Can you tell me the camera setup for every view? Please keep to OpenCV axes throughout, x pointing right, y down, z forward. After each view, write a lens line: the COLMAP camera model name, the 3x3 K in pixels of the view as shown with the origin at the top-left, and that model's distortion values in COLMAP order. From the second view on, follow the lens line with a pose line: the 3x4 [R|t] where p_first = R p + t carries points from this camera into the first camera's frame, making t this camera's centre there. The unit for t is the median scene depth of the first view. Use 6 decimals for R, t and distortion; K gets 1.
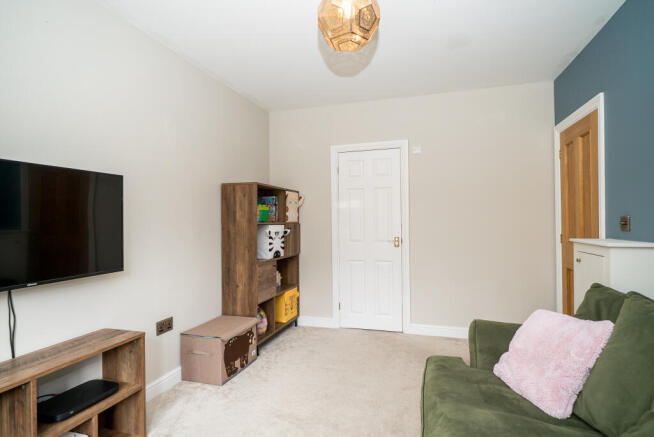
lens RADIAL K [[340.1, 0, 327.4], [0, 340.1, 218.9], [0, 0, 1]] dist [0.000644, 0.000007]
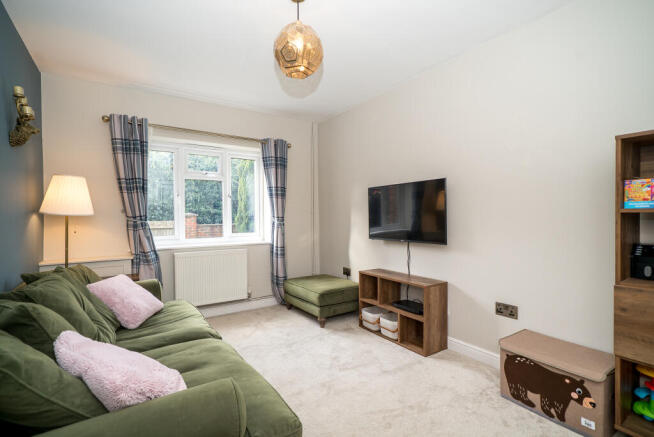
lens RADIAL K [[303.1, 0, 326.5], [0, 303.1, 218.5], [0, 0, 1]] dist [-0.002287, -0.000262]
pose [[-0.617125, 0.023332, -0.786519, 0.551376], [0.019411, 0.999708, 0.014426, 0.009631], [0.786625, -0.006364, -0.617398, 1.084493]]
